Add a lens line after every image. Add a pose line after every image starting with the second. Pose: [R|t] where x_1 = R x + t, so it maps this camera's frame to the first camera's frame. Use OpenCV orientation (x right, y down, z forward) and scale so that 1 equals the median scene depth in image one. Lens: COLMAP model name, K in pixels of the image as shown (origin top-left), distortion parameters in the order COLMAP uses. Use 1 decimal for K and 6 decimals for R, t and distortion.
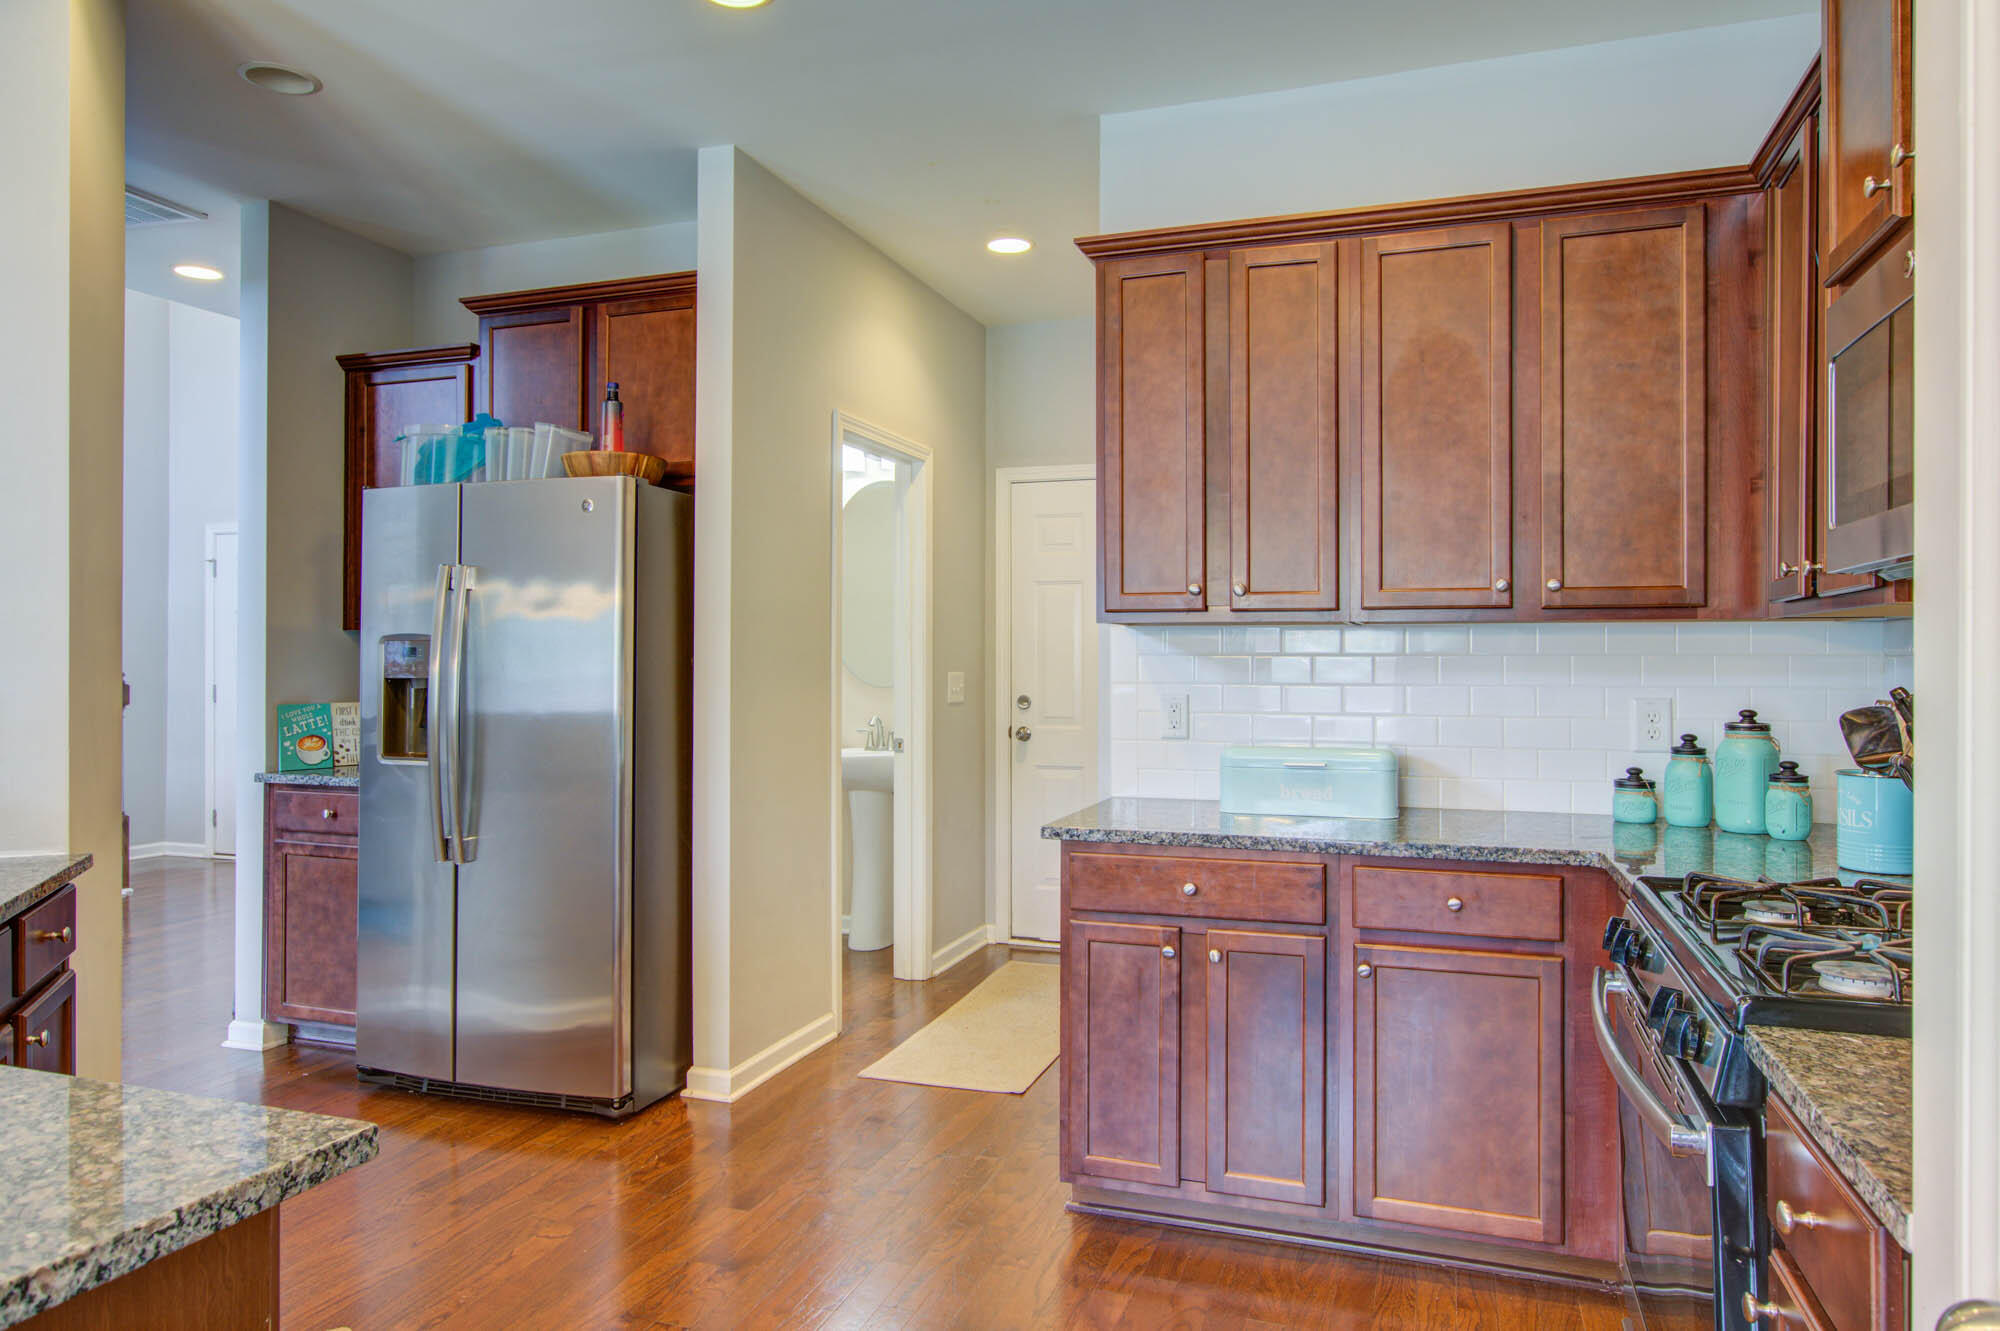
lens RADIAL K [[1291.3, 0, 994.6], [0, 1291.3, 652.3], [0, 0, 1]] dist [-0.000696, 0.008200]
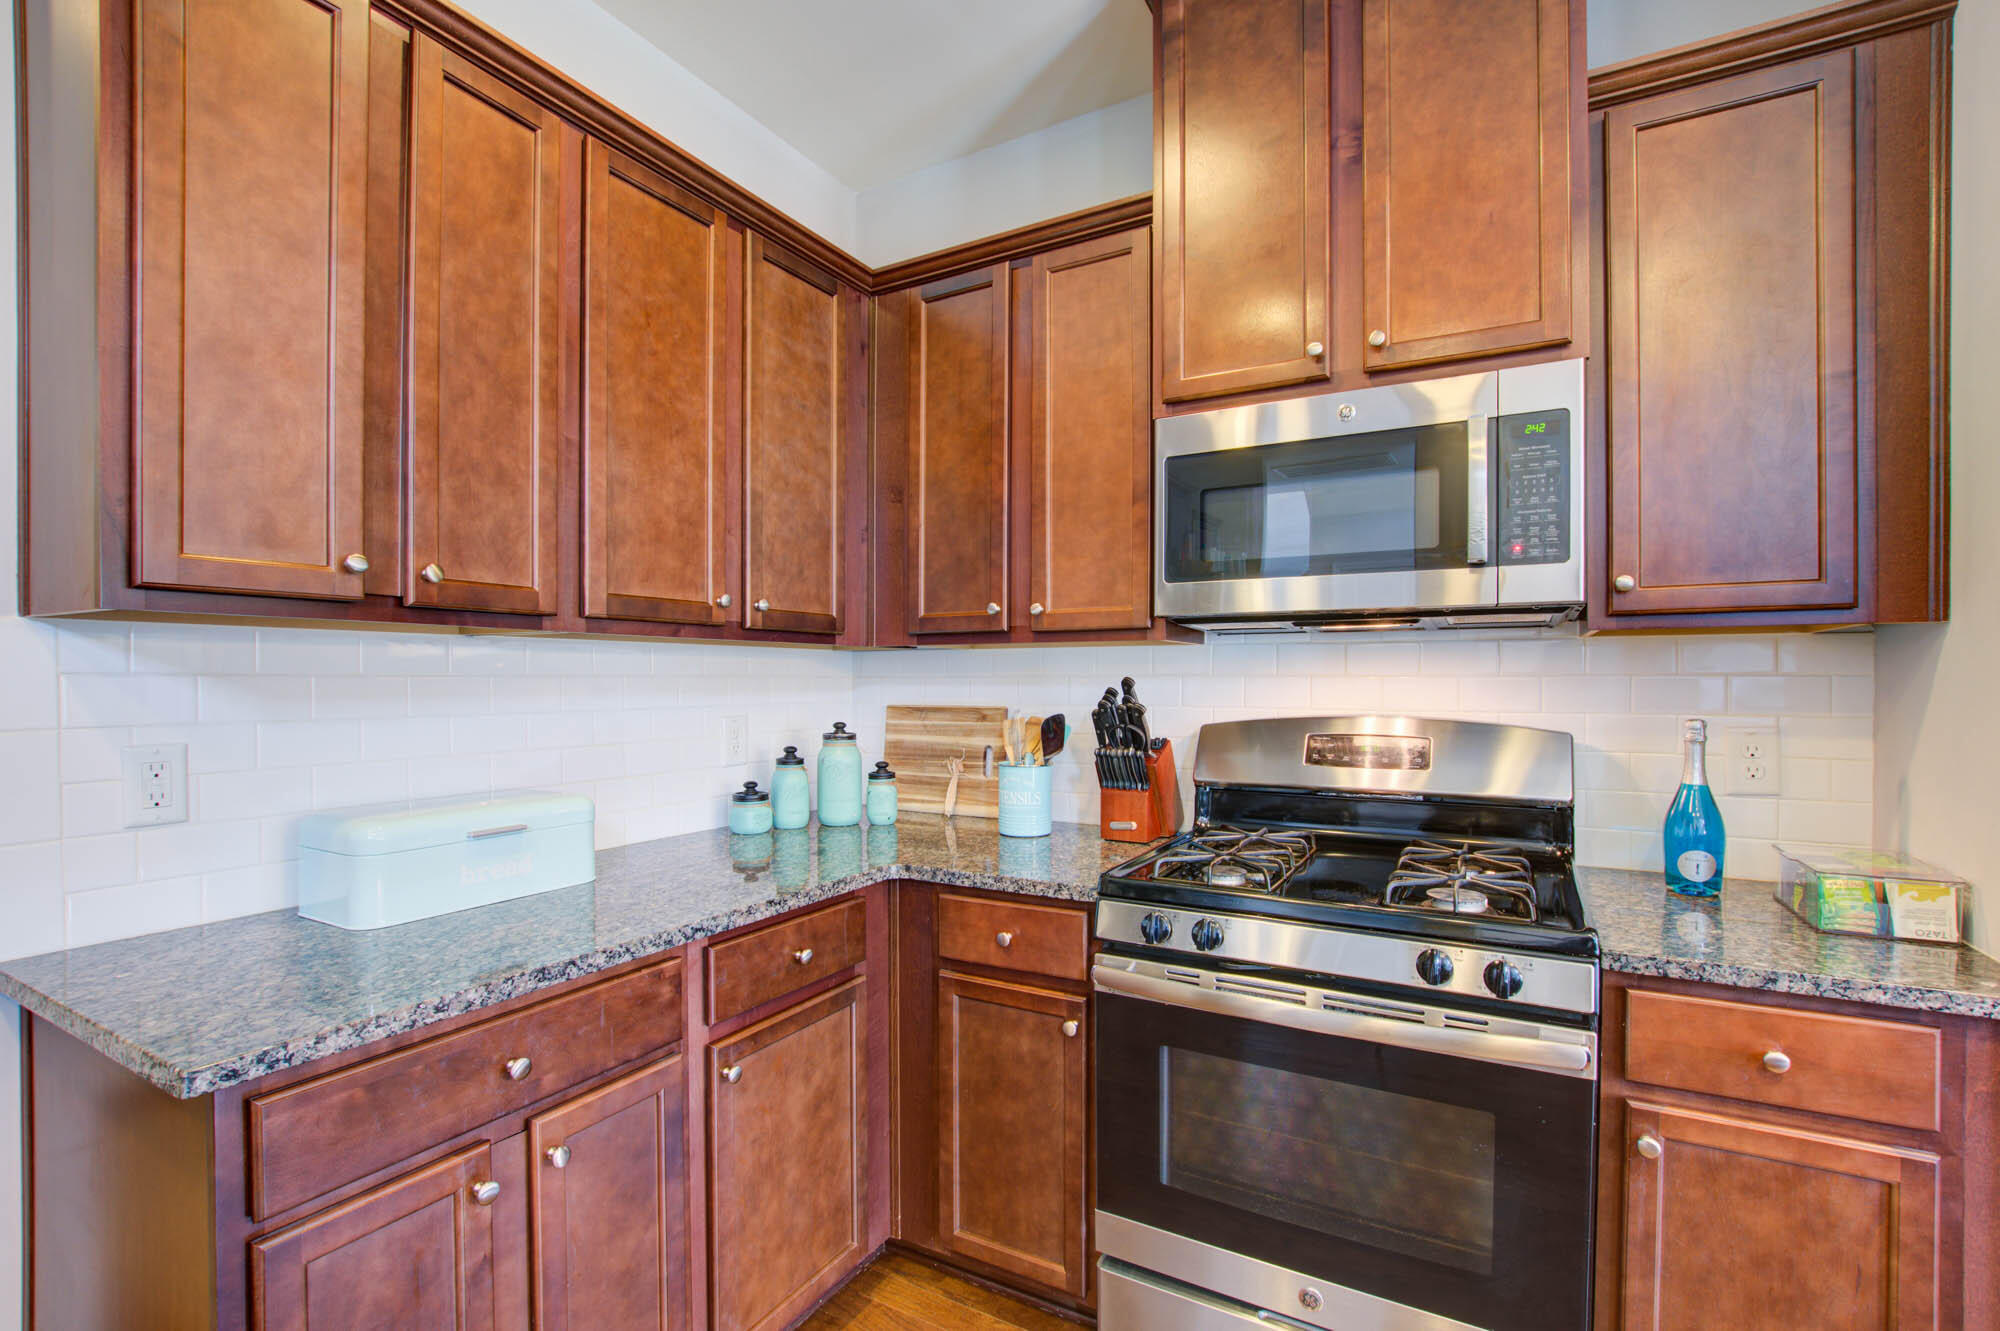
lens RADIAL K [[899.2, 0, 1010.0], [0, 899.2, 684.6], [0, 0, 1]] dist [-0.024057, 0.005180]
pose [[0.175224, -0.007594, 0.984499, -0.207559], [-0.005052, 0.999950, 0.008613, 0.001831], [-0.984516, -0.006482, 0.175177, 0.691234]]
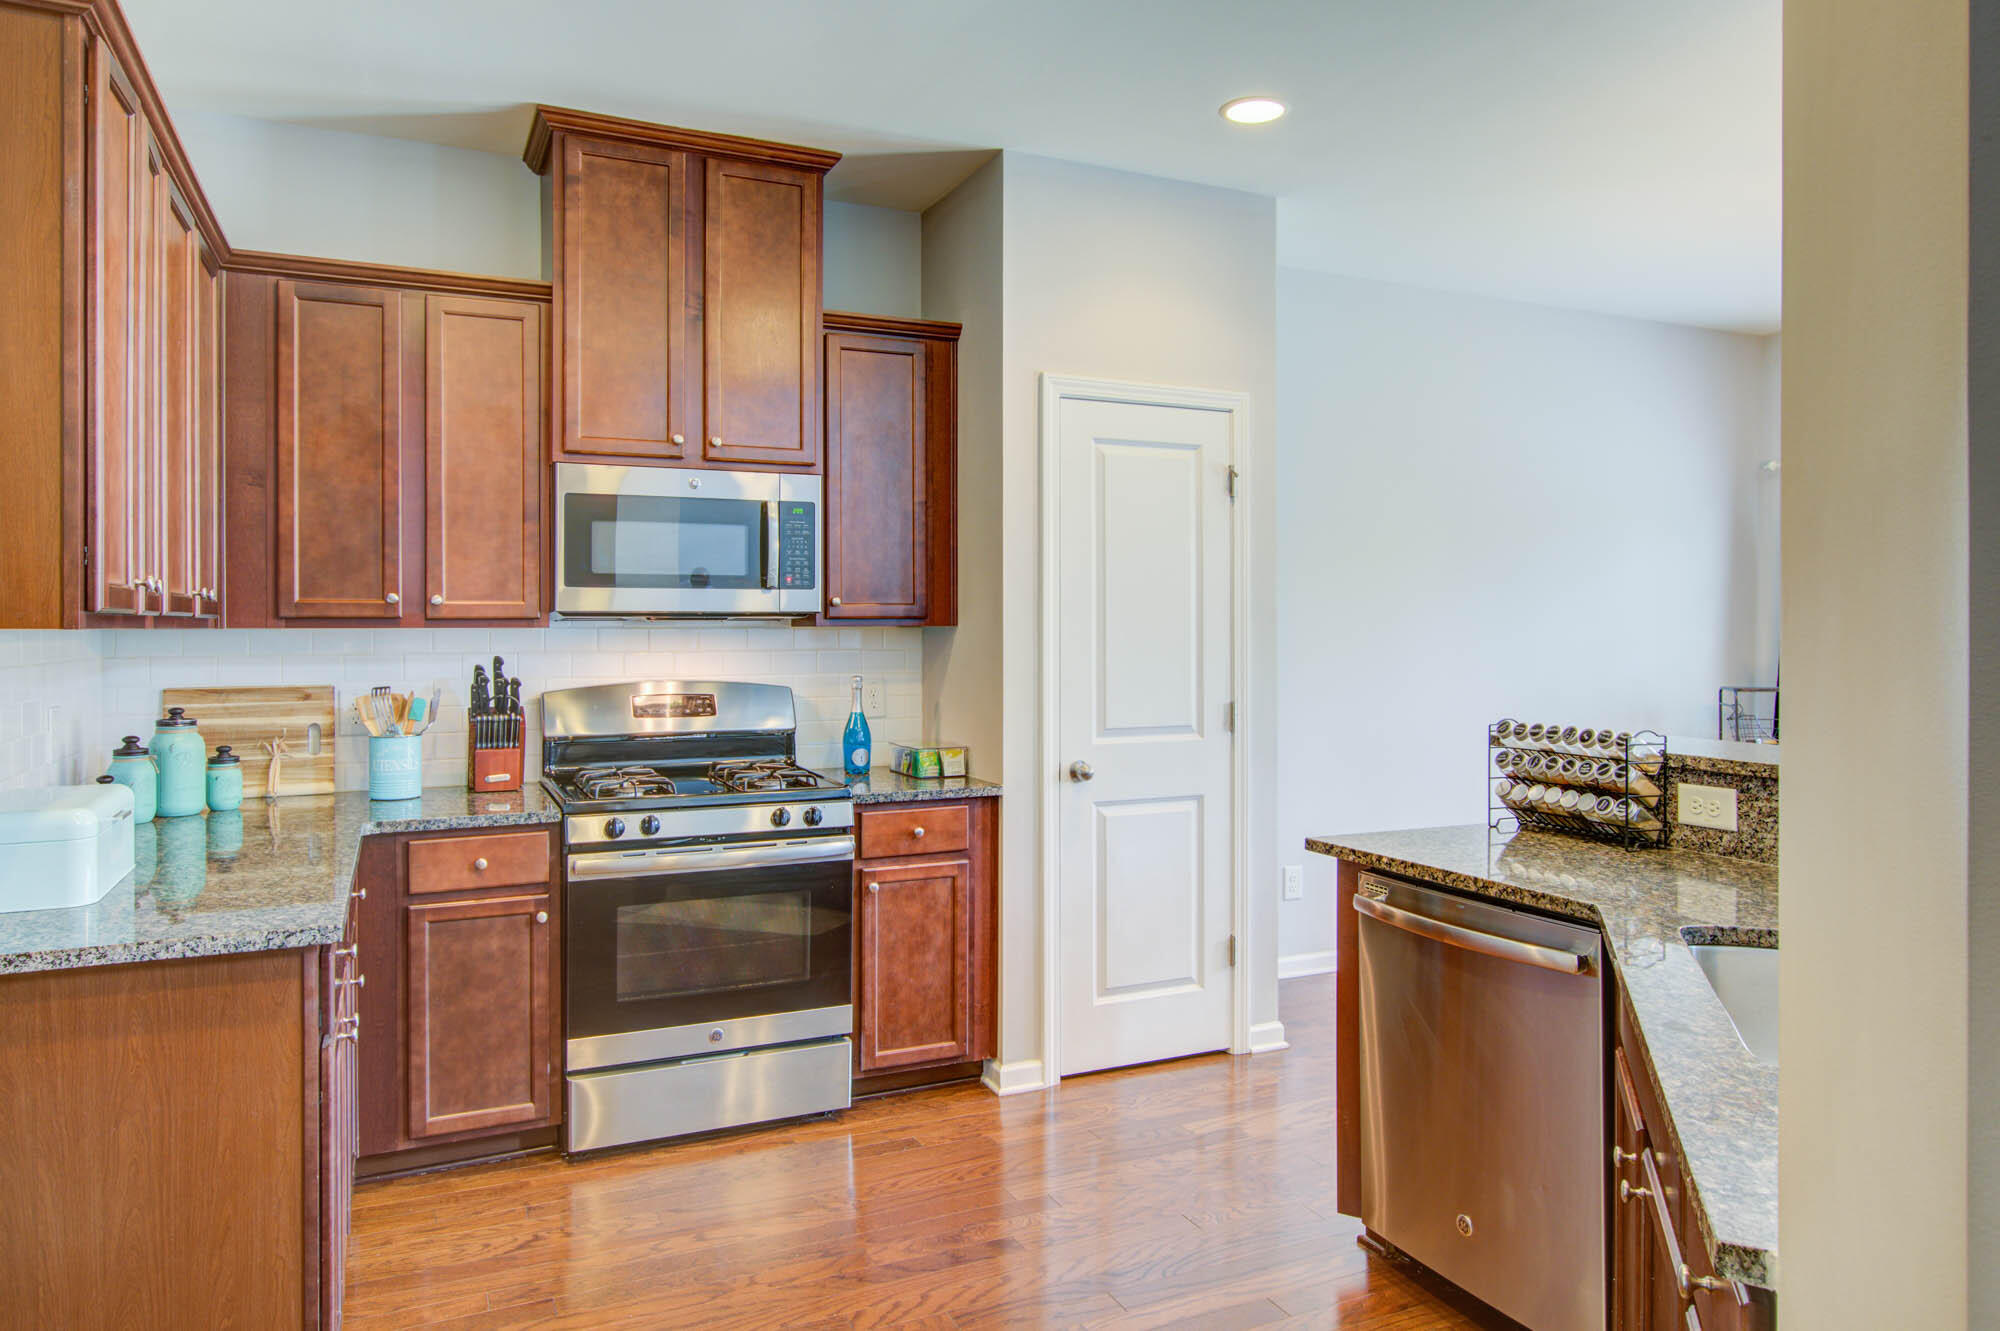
lens RADIAL K [[1291.3, 0, 986.0], [0, 1291.3, 624.5], [0, 0, 1]] dist [-0.000696, 0.008200]
pose [[-0.693750, 0.001004, 0.720215, -0.722448], [-0.003055, 0.999986, -0.004337, -0.025474], [-0.720210, -0.005209, -0.693737, 1.260192]]
